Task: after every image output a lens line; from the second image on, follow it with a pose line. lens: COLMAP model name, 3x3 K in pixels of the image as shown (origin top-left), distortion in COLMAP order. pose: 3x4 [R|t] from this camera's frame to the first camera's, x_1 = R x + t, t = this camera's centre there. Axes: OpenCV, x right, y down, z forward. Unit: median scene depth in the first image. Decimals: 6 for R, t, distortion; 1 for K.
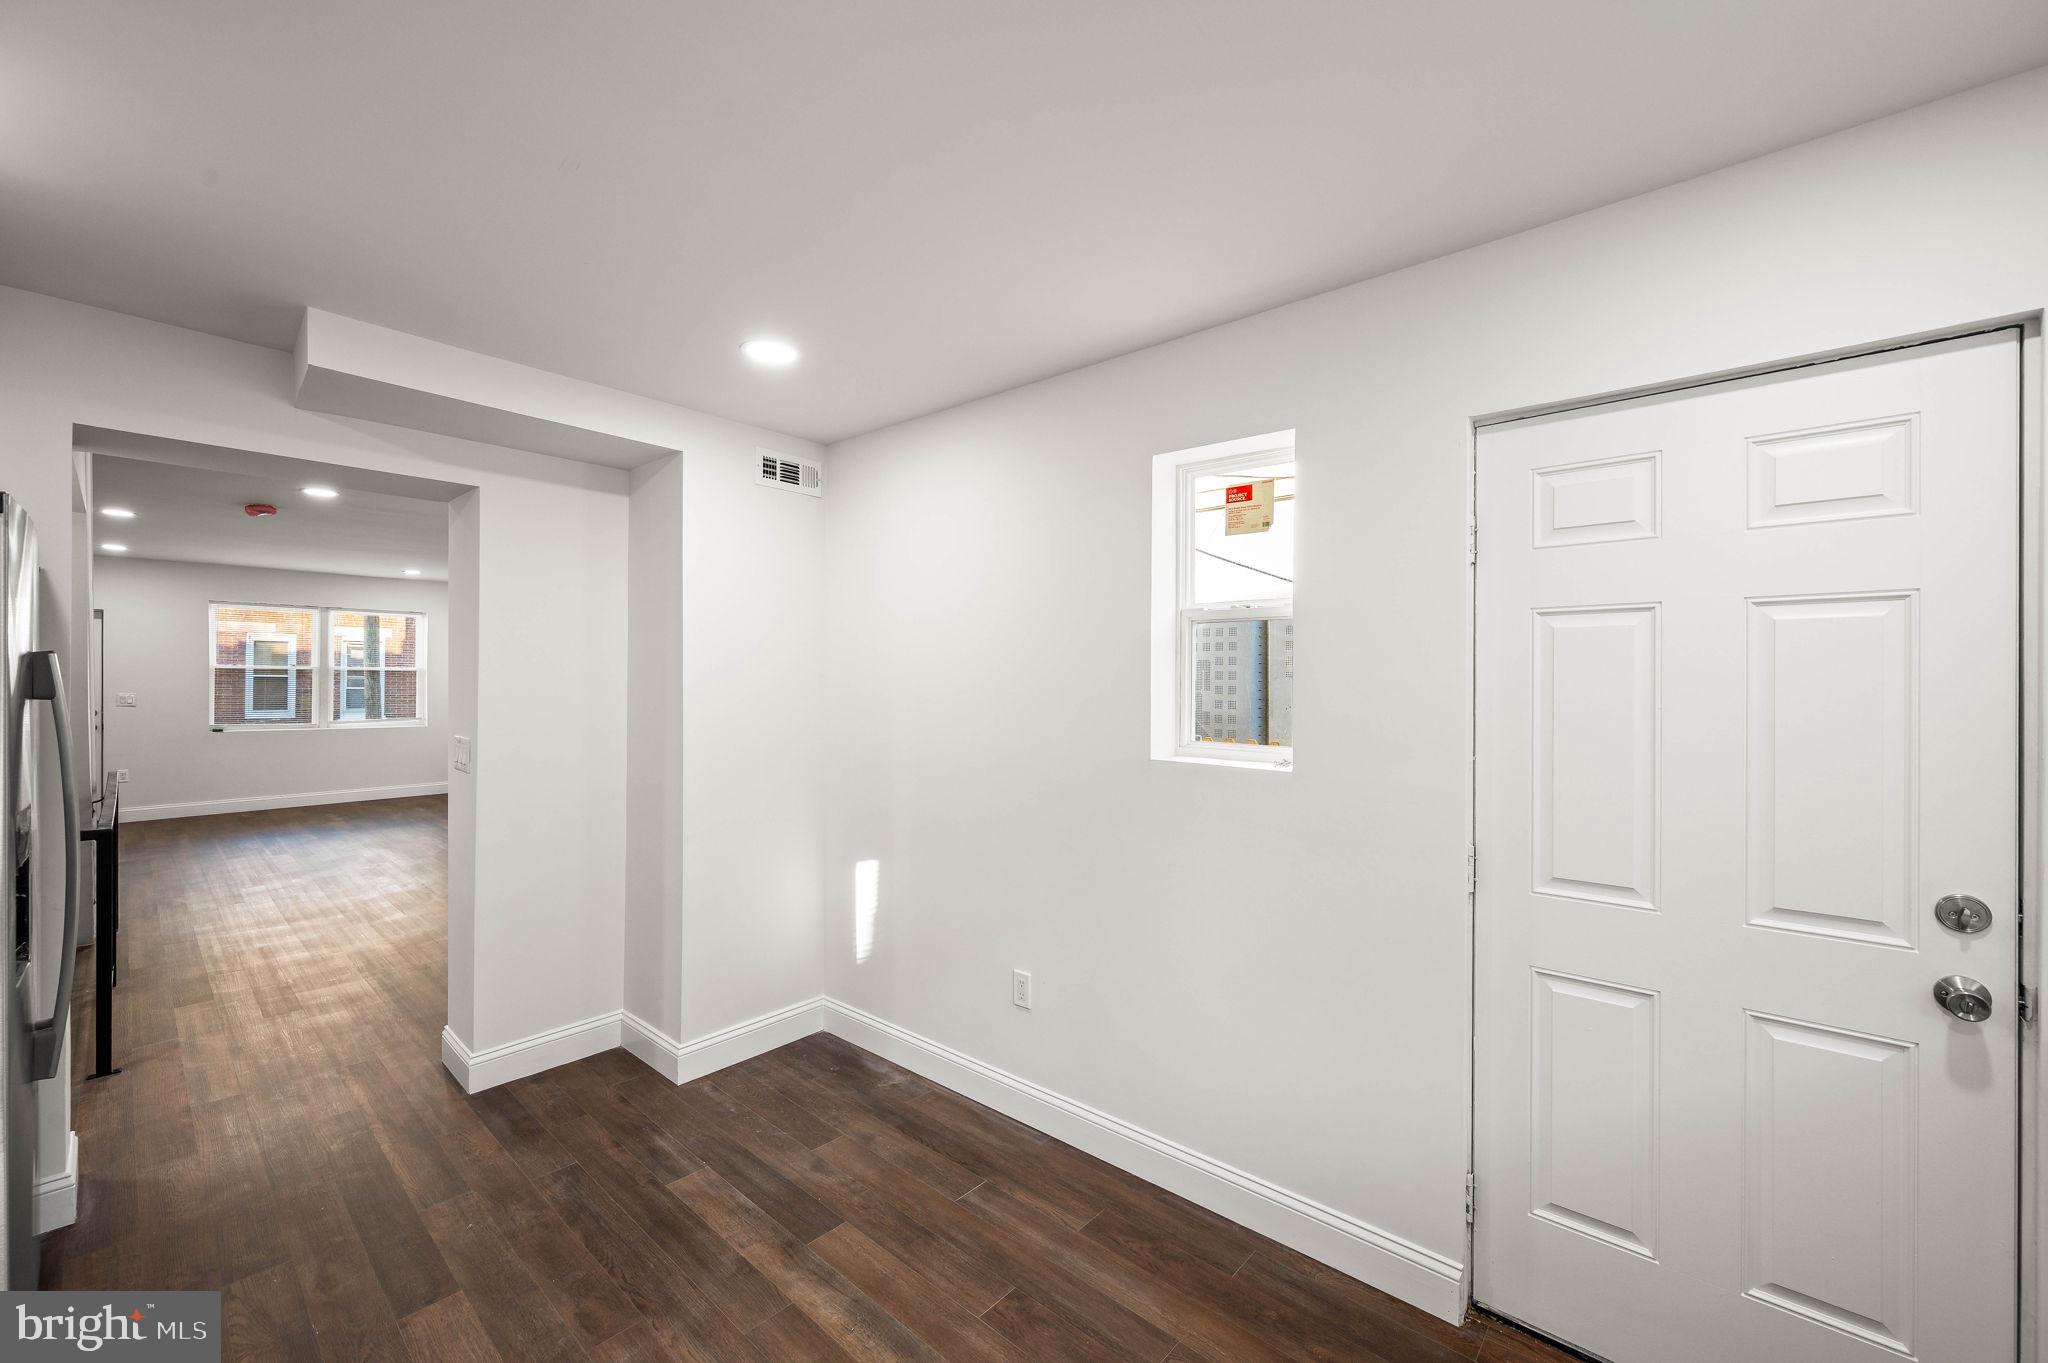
lens RADIAL K [[823.5, 0, 1042.8], [0, 823.5, 685.6], [0, 0, 1]] dist [0.002444, -0.001159]
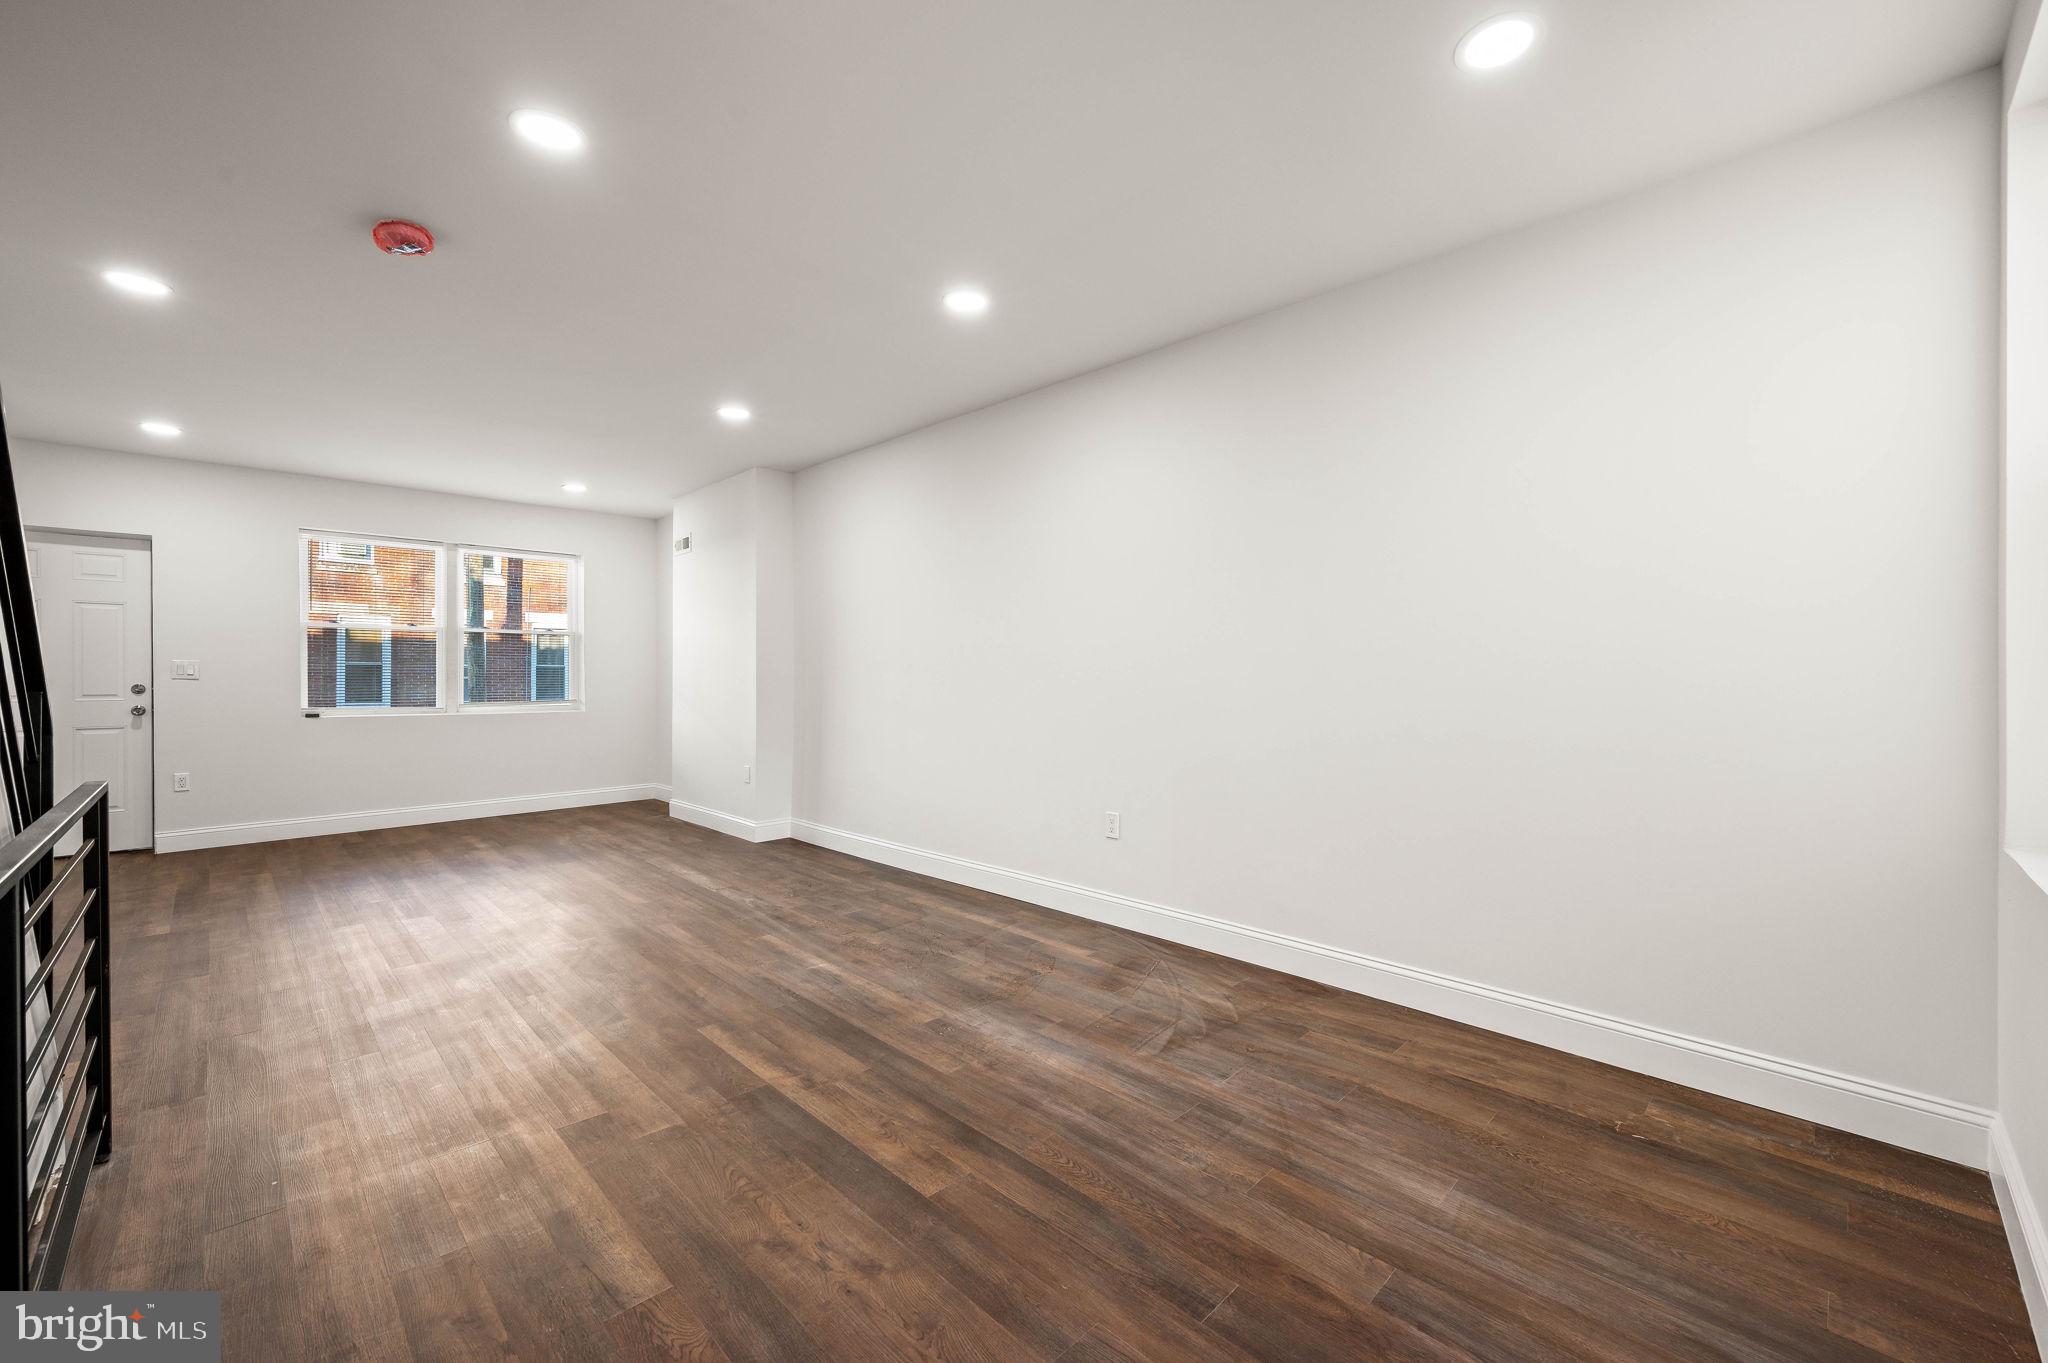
lens RADIAL K [[823.5, 0, 1031.8], [0, 823.5, 687.7], [0, 0, 1]] dist [0.002444, -0.001159]
pose [[0.998002, -0.008497, -0.062613, -0.348604], [0.008549, 0.999963, 0.000564, 0.034956], [0.062606, -0.001098, 0.998038, 0.341025]]
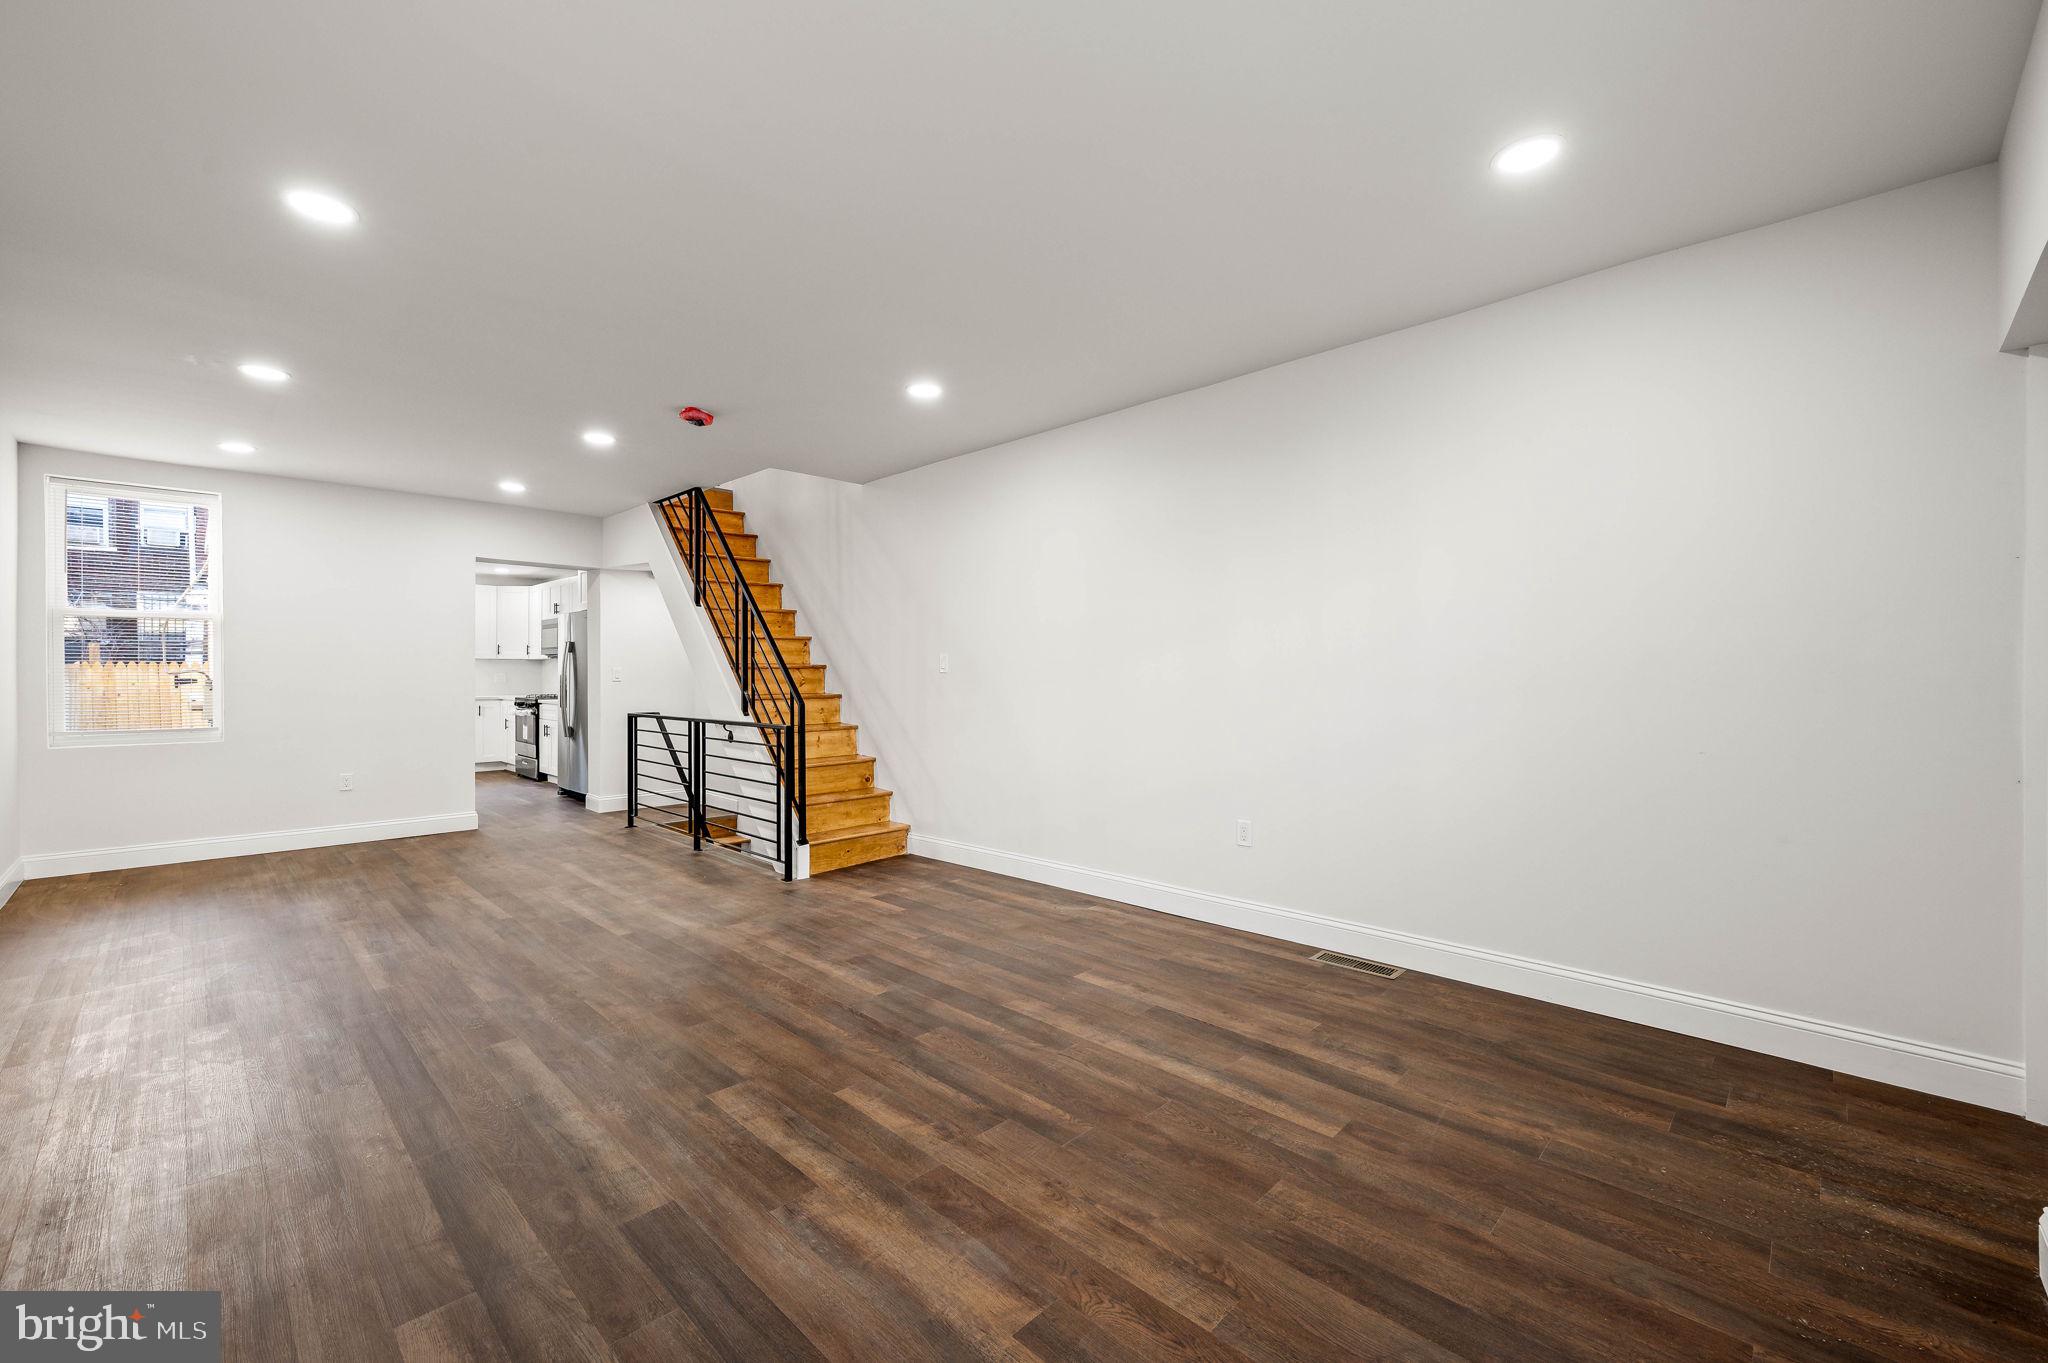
lens RADIAL K [[823.5, 0, 1019.6], [0, 823.5, 669.3], [0, 0, 1]] dist [0.002444, -0.001159]
pose [[-0.998595, -0.007011, 0.052524, -0.815183], [-0.006631, 0.999951, 0.007411, 0.016524], [-0.052573, 0.007053, -0.998592, 1.108471]]
